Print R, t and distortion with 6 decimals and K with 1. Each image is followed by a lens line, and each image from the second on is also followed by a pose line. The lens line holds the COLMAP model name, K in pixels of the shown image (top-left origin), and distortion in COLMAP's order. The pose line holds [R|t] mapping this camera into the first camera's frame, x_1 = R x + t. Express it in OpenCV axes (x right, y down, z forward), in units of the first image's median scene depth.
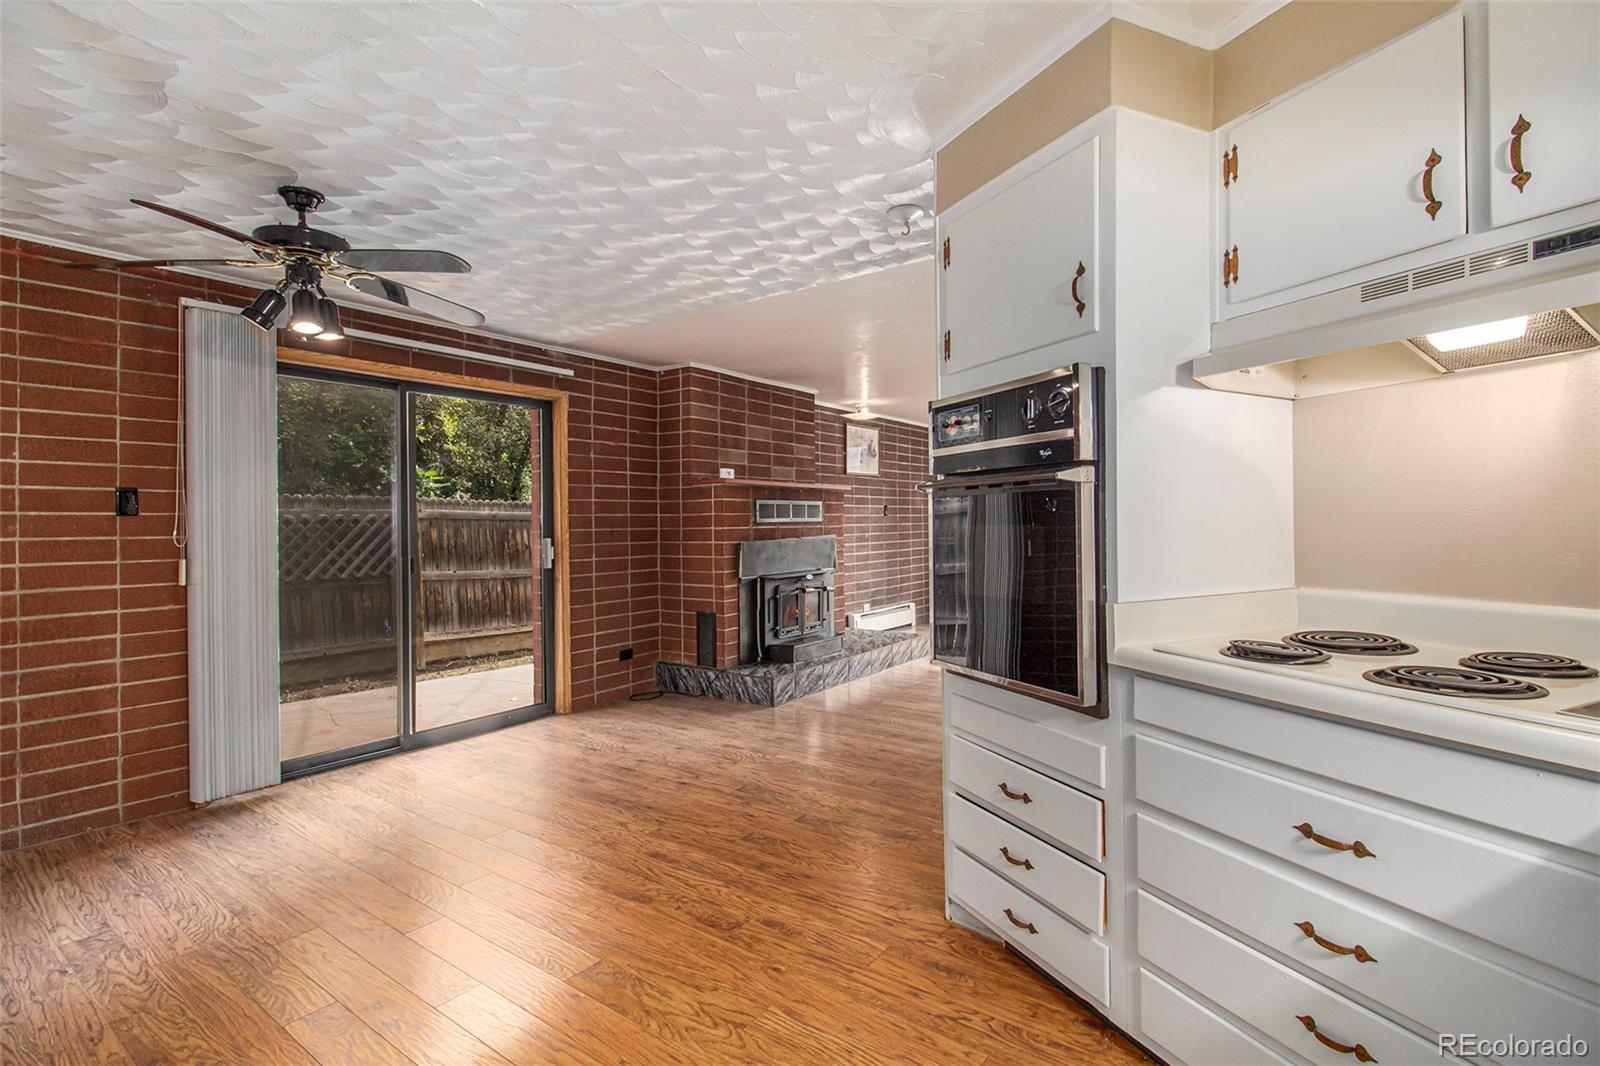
lens RADIAL K [[760.7, 0, 803.1], [0, 760.7, 521.8], [0, 0, 1]] dist [0.017096, -0.000136]
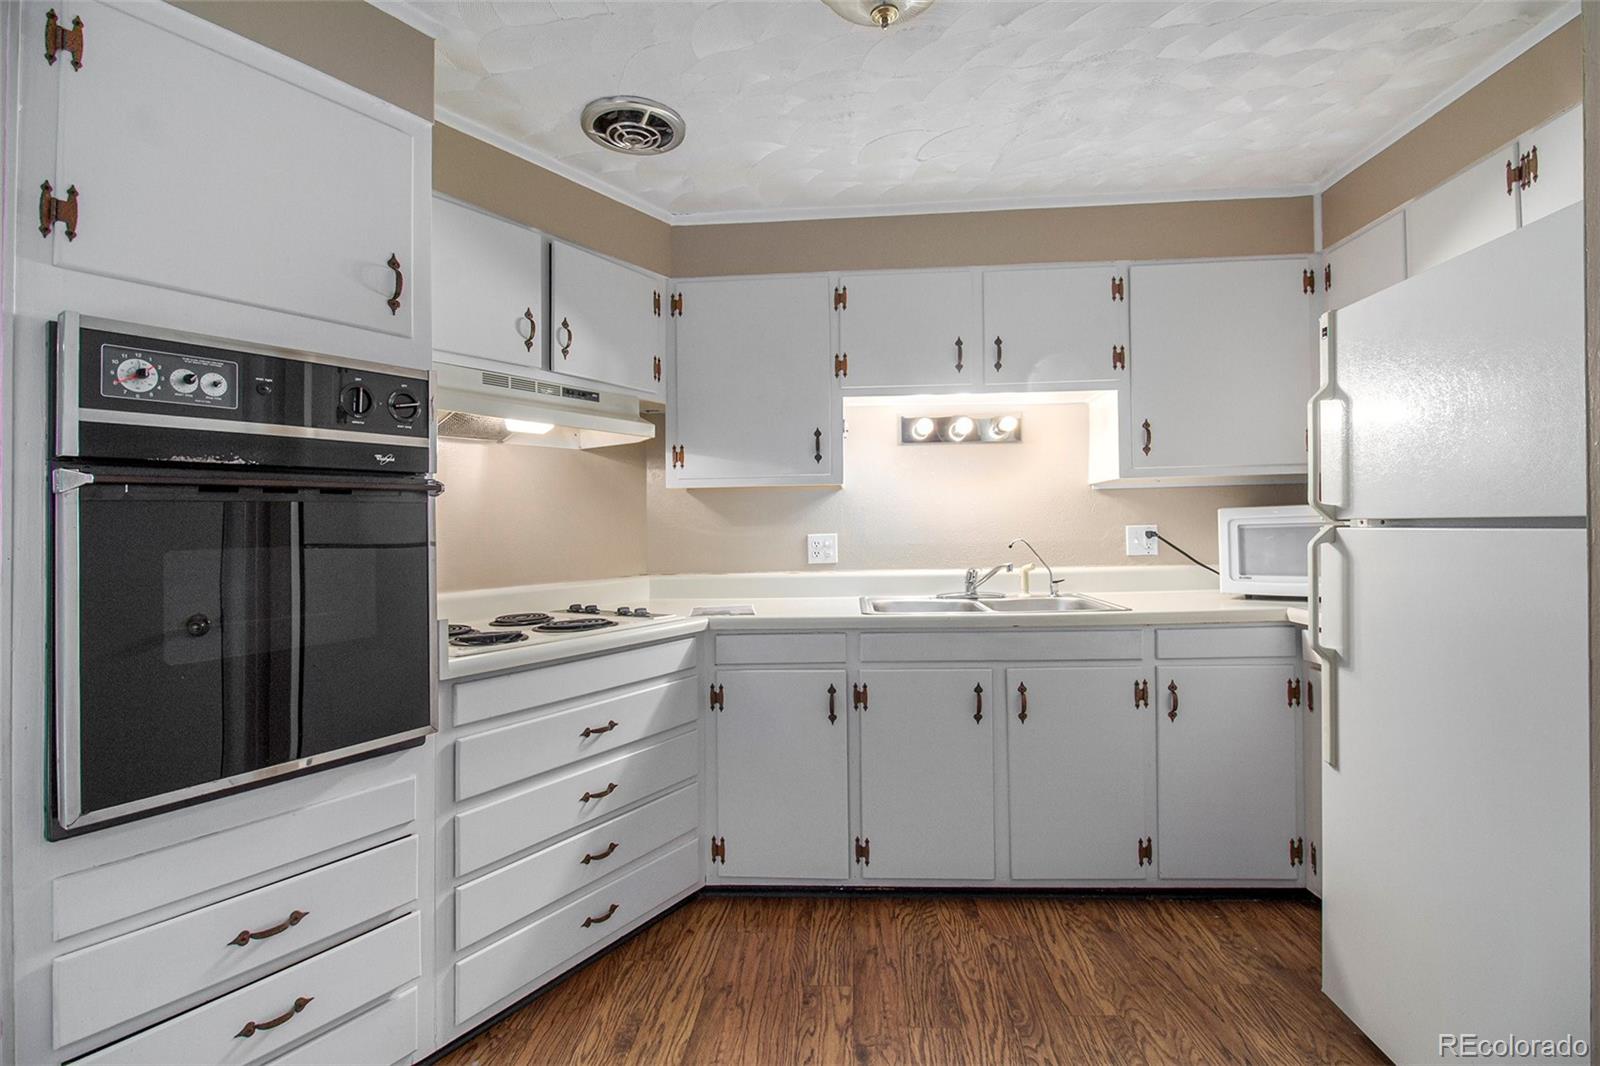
lens RADIAL K [[760.7, 0, 803.1], [0, 760.7, 521.8], [0, 0, 1]] dist [0.017096, -0.000136]
pose [[-0.520993, 0.029266, 0.853059, -0.718004], [0.031548, 0.999389, -0.015018, 0.009771], [-0.852978, 0.019088, -0.521598, 1.134482]]
